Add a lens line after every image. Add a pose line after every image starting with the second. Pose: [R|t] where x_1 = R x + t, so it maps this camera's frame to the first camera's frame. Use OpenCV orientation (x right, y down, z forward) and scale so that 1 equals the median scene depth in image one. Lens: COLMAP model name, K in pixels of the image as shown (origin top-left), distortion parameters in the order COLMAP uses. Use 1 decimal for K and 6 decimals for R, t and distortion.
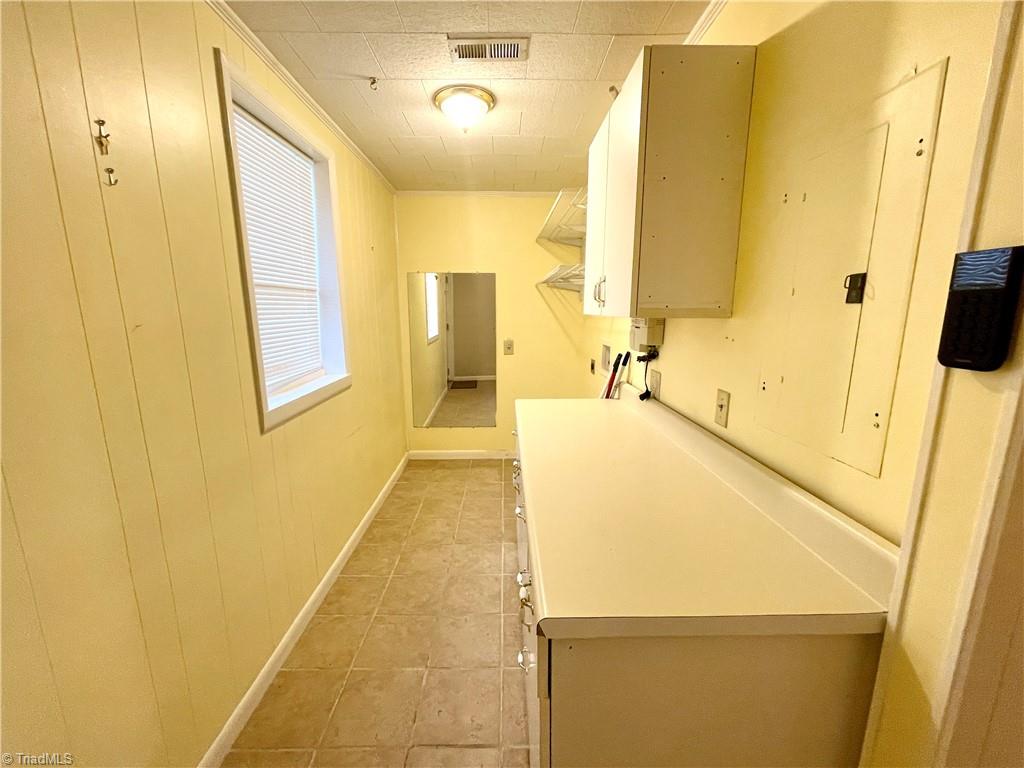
lens RADIAL K [[414.8, 0, 508.8], [0, 414.8, 380.9], [0, 0, 1]] dist [-0.004026, -0.000262]
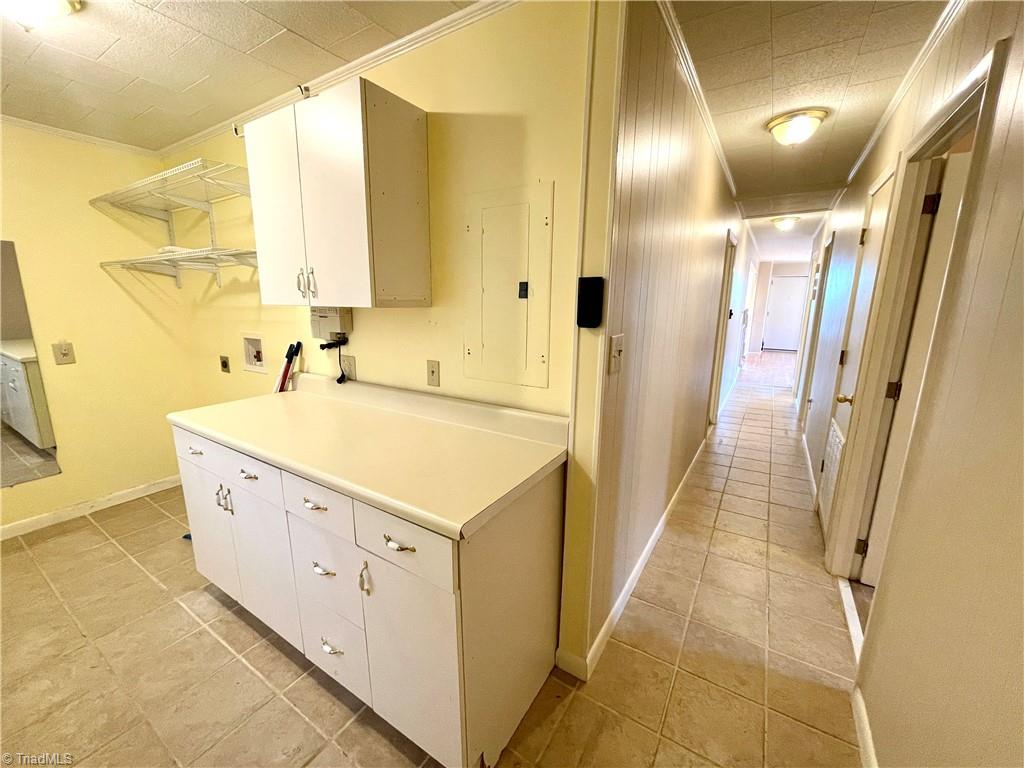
lens RADIAL K [[408.7, 0, 512.7], [0, 408.7, 378.7], [0, 0, 1]] dist [0.001277, 0.000212]
pose [[0.542572, -0.155060, 0.825574, -0.395825], [0.136660, 0.986015, 0.095381, -0.008188], [-0.828818, 0.061072, 0.556175, 0.030843]]
